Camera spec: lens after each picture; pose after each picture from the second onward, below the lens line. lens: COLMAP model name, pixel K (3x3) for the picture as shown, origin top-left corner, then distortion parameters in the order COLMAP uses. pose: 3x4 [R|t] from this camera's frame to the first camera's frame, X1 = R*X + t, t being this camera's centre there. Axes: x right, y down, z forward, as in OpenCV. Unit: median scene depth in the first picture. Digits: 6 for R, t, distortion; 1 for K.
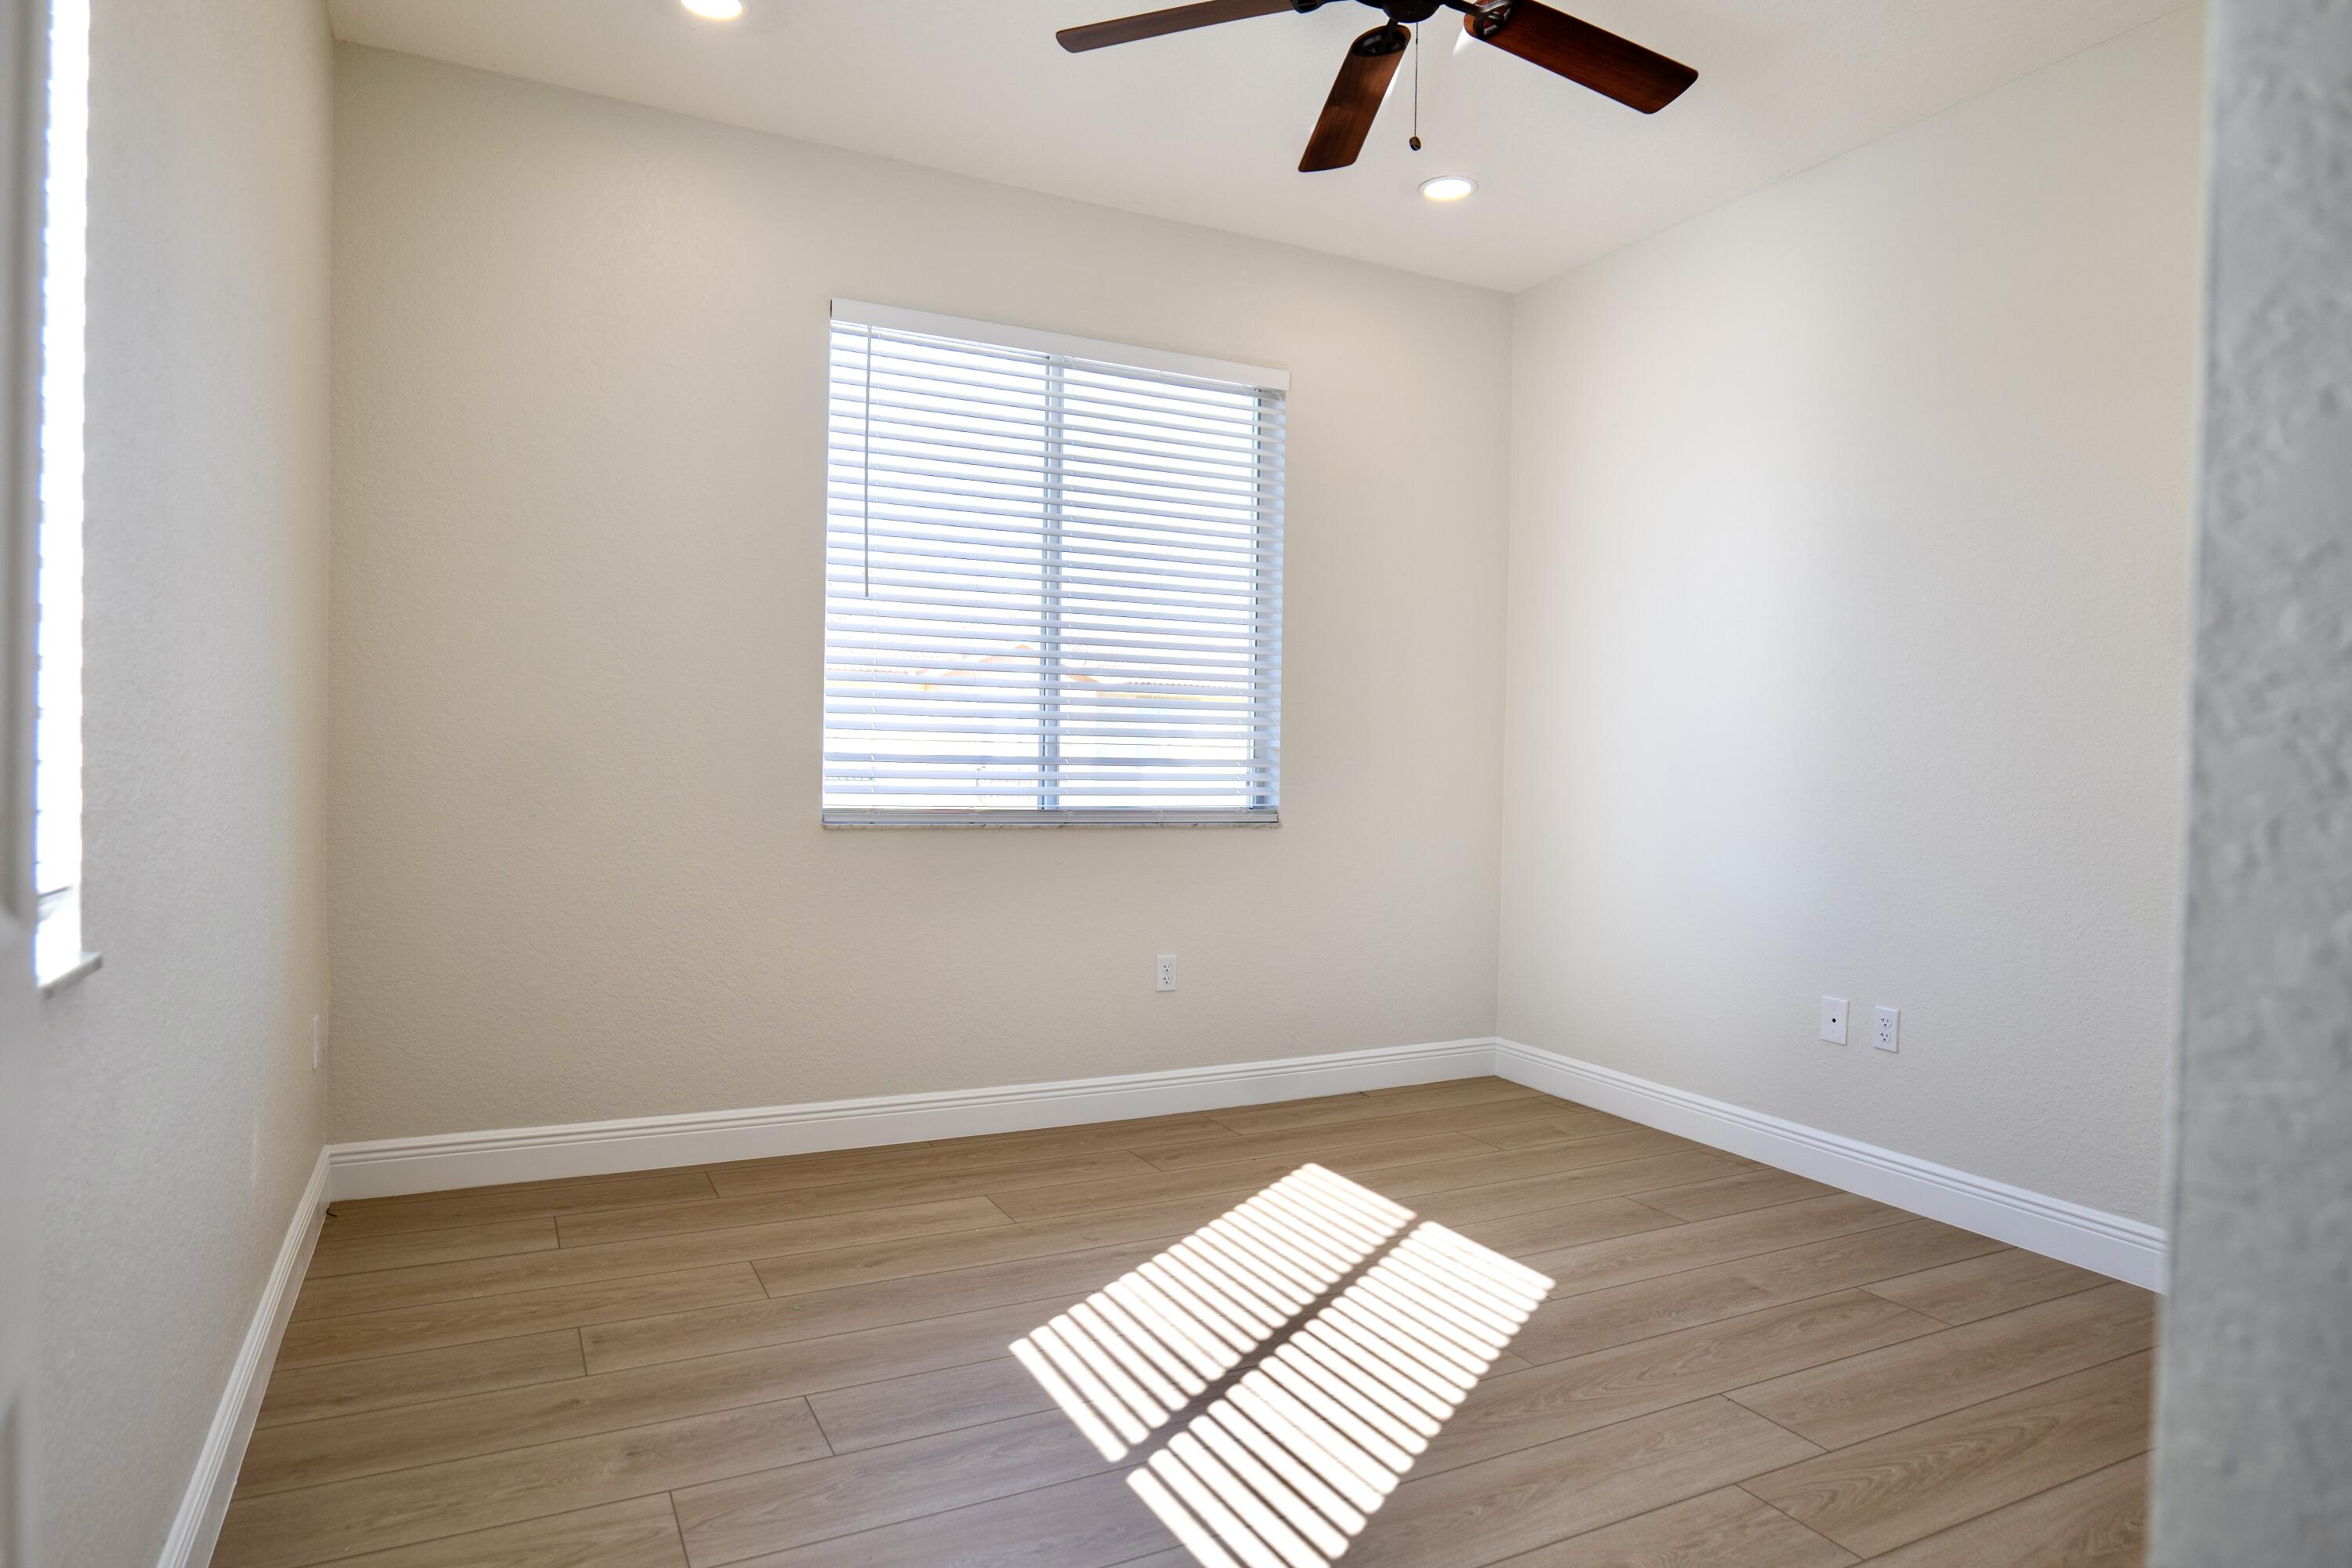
lens RADIAL K [[1372.8, 0, 1153.1], [0, 1372.8, 780.6], [0, 0, 1]] dist [-0.022716, 0.015894]
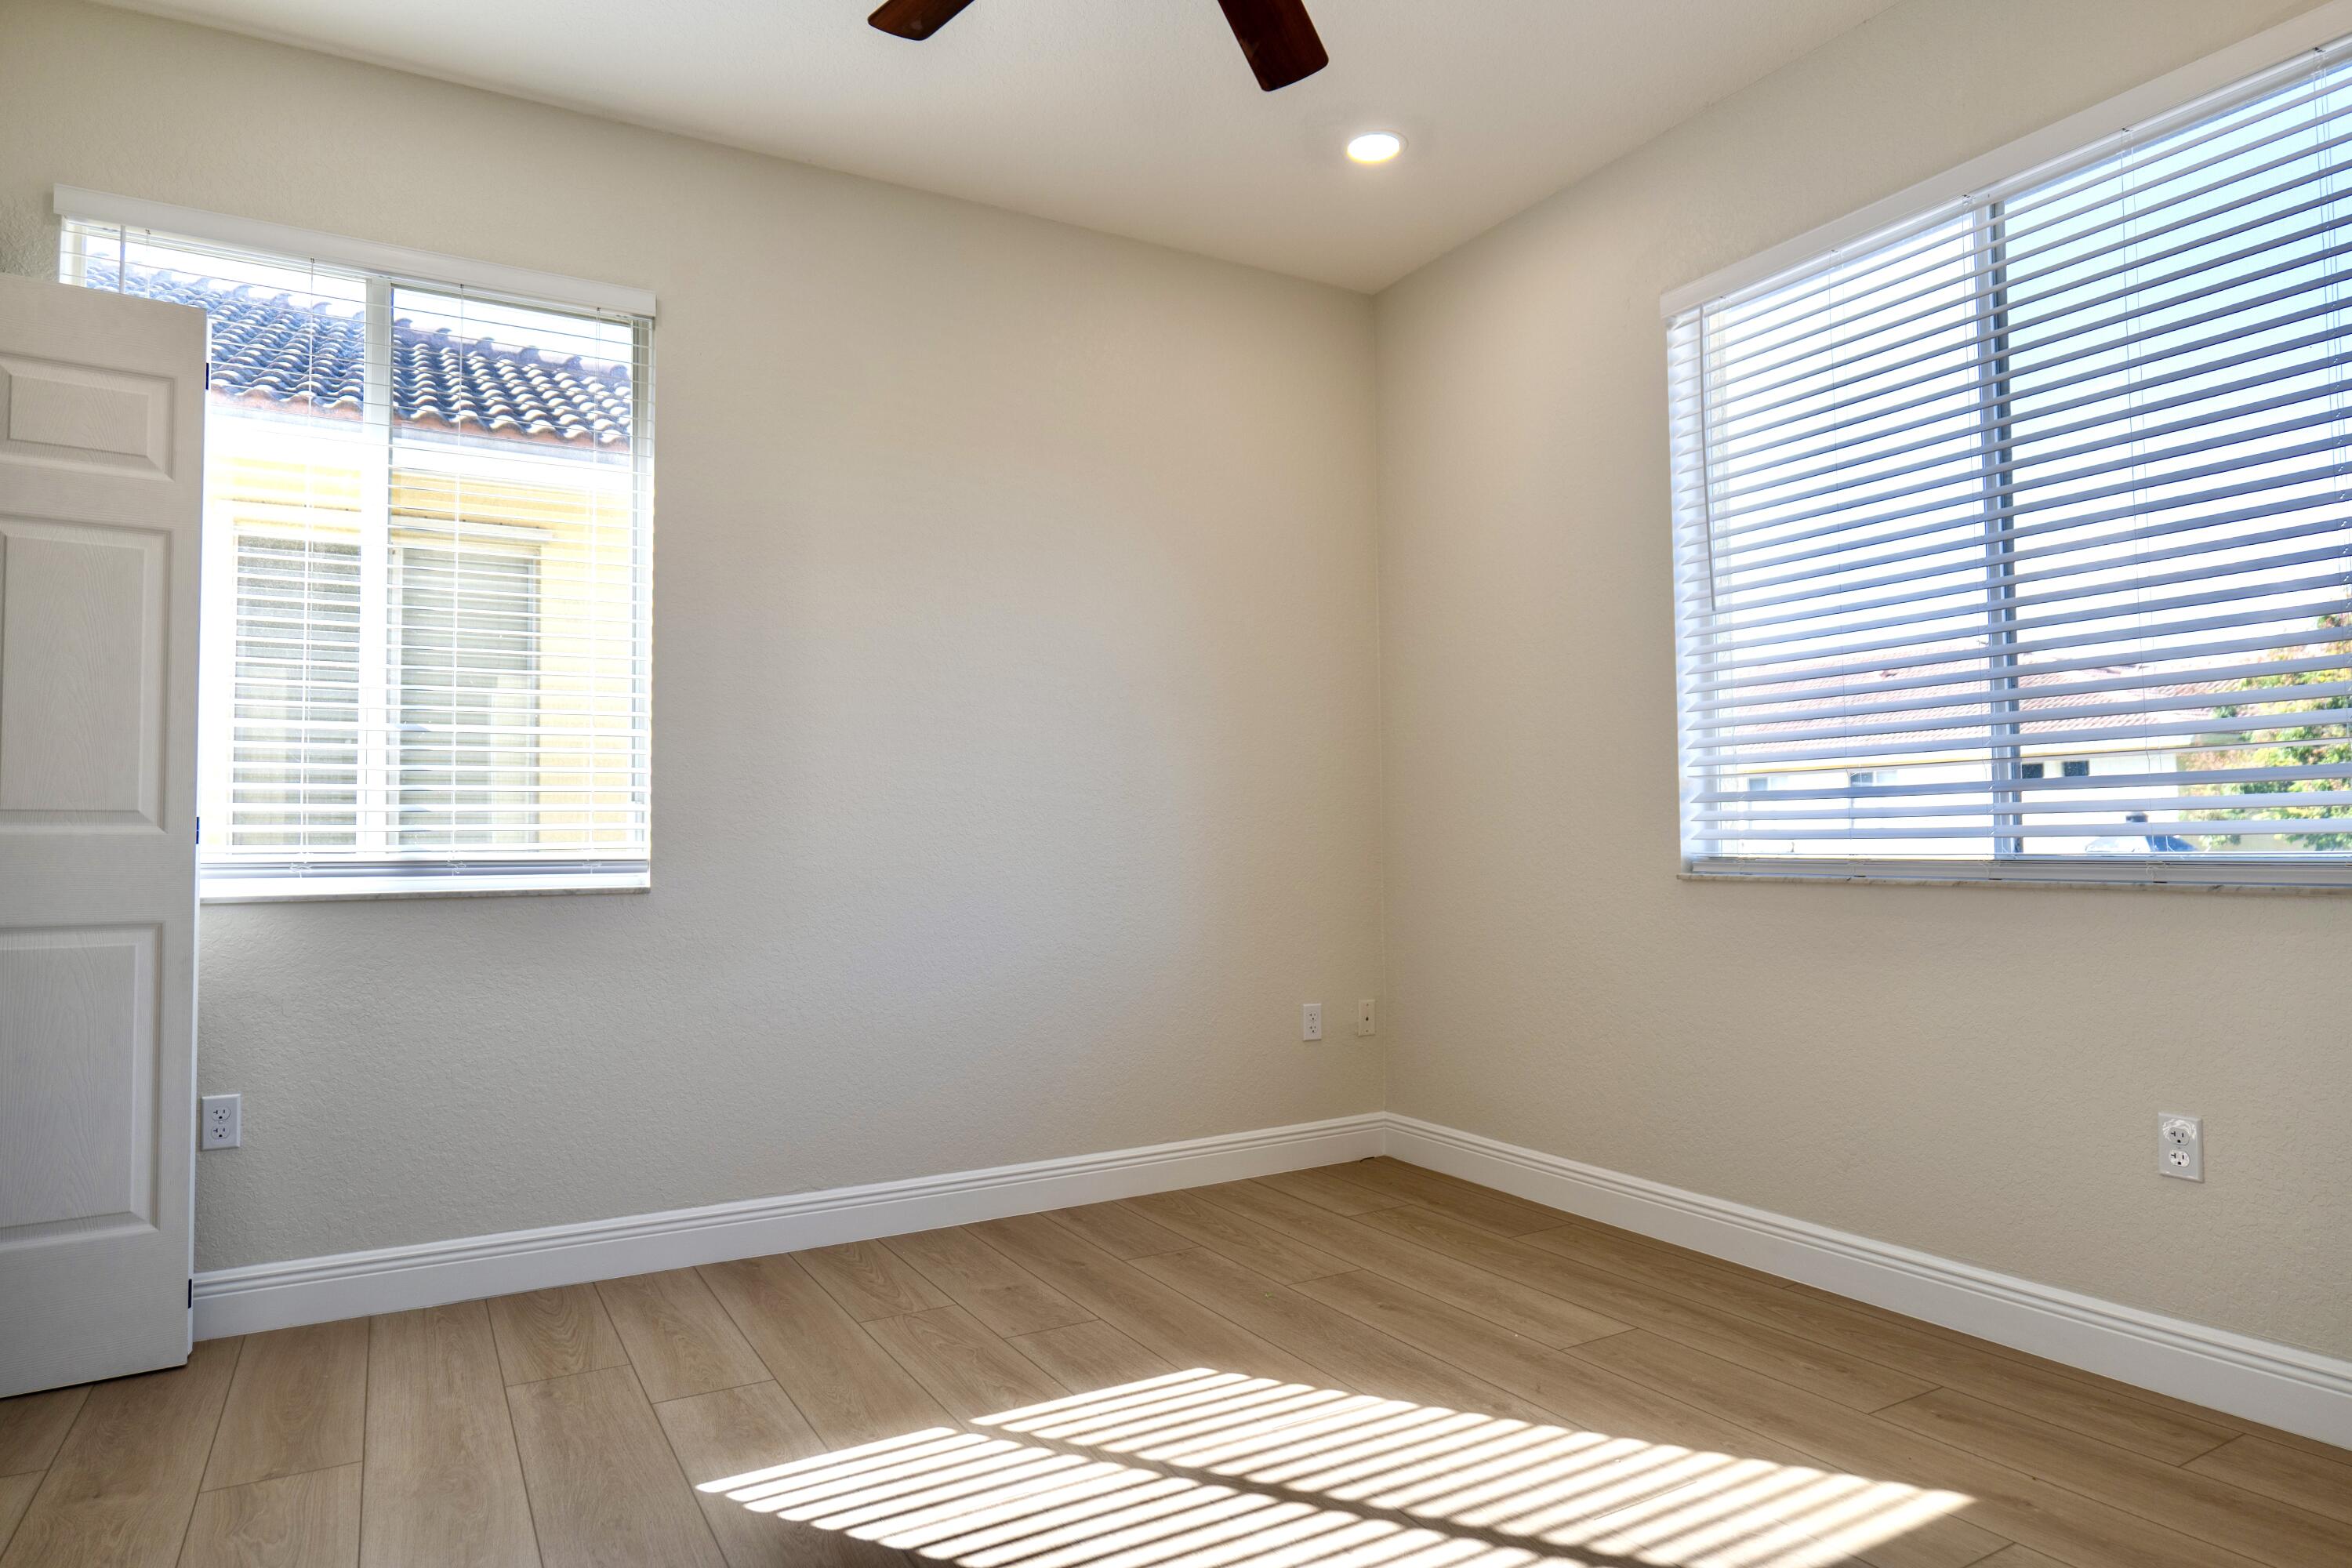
lens RADIAL K [[1372.8, 0, 1152.1], [0, 1372.8, 792.2], [0, 0, 1]] dist [-0.022716, 0.015894]
pose [[0.054188, -0.055047, -0.997012, 0.734067], [-0.001058, 0.998476, -0.055186, 0.033304], [0.998530, 0.004045, 0.054048, 0.716366]]
